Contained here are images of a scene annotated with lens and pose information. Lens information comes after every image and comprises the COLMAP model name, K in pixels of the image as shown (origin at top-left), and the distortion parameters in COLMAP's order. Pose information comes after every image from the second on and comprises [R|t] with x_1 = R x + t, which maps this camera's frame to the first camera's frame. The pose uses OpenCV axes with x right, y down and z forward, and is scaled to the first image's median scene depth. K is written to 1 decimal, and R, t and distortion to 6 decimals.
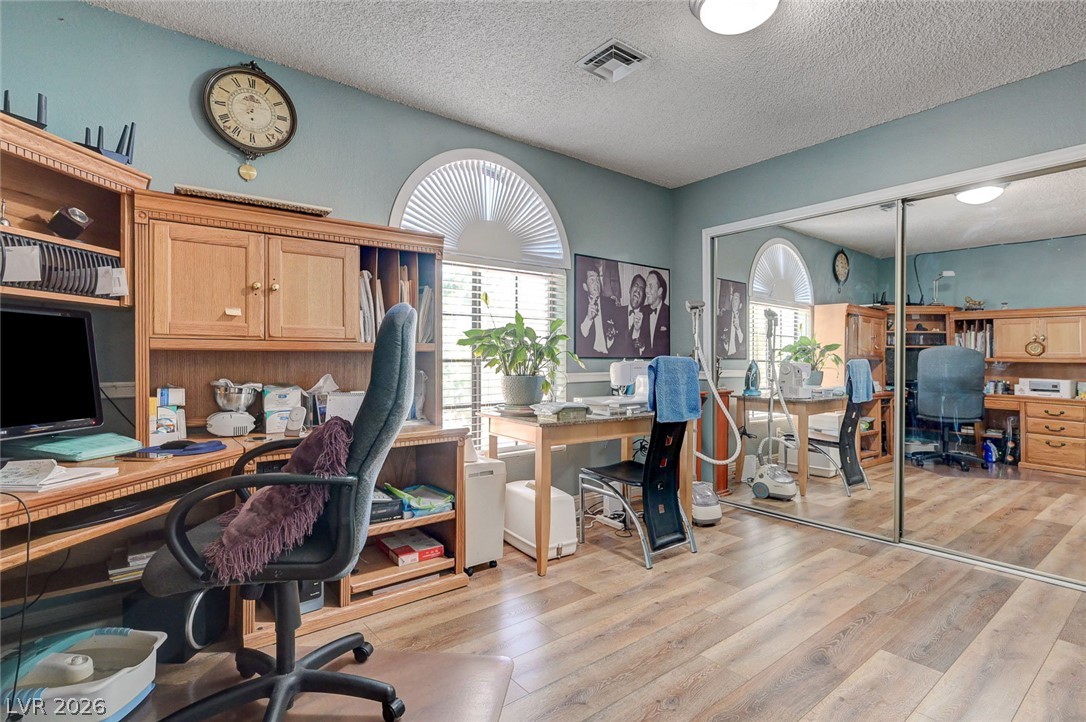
lens RADIAL K [[523.8, 0, 543.0], [0, 523.8, 363.0], [0, 0, 1]] dist [-0.000401, 0.000073]
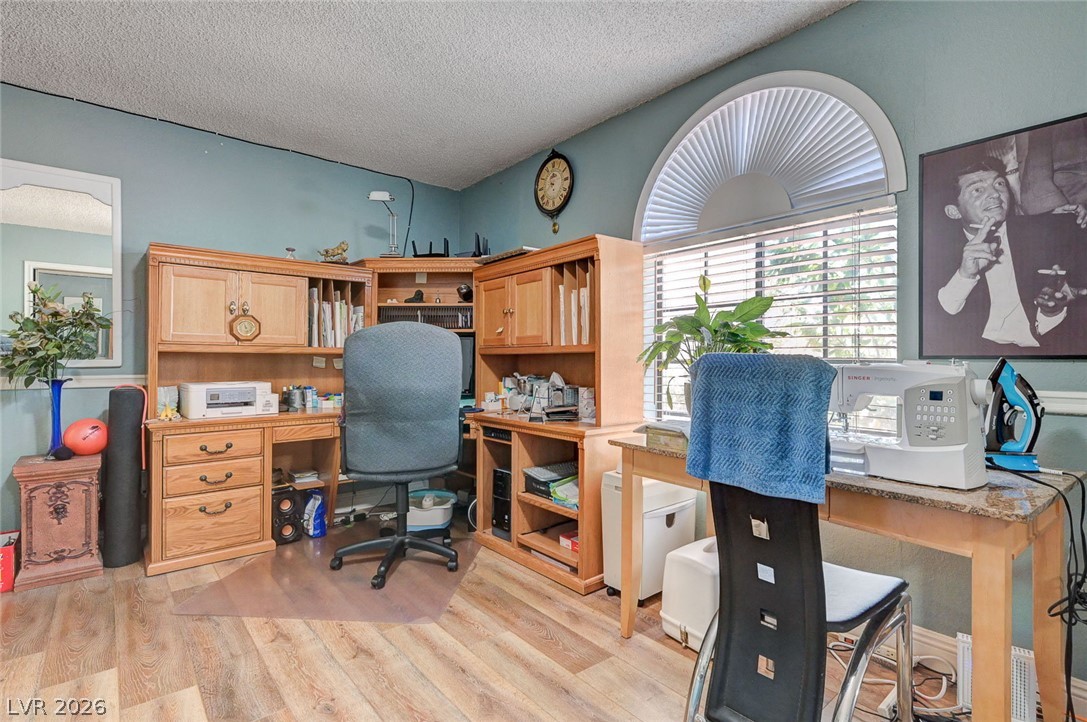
lens RADIAL K [[524.2, 0, 544.3], [0, 524.2, 357.6], [0, 0, 1]] dist [-0.000401, 0.000073]
pose [[0.034125, -0.005058, -0.999405, 0.615699], [-0.008470, 0.999950, -0.005350, -0.004238], [0.999382, 0.008647, 0.034080, 0.671197]]
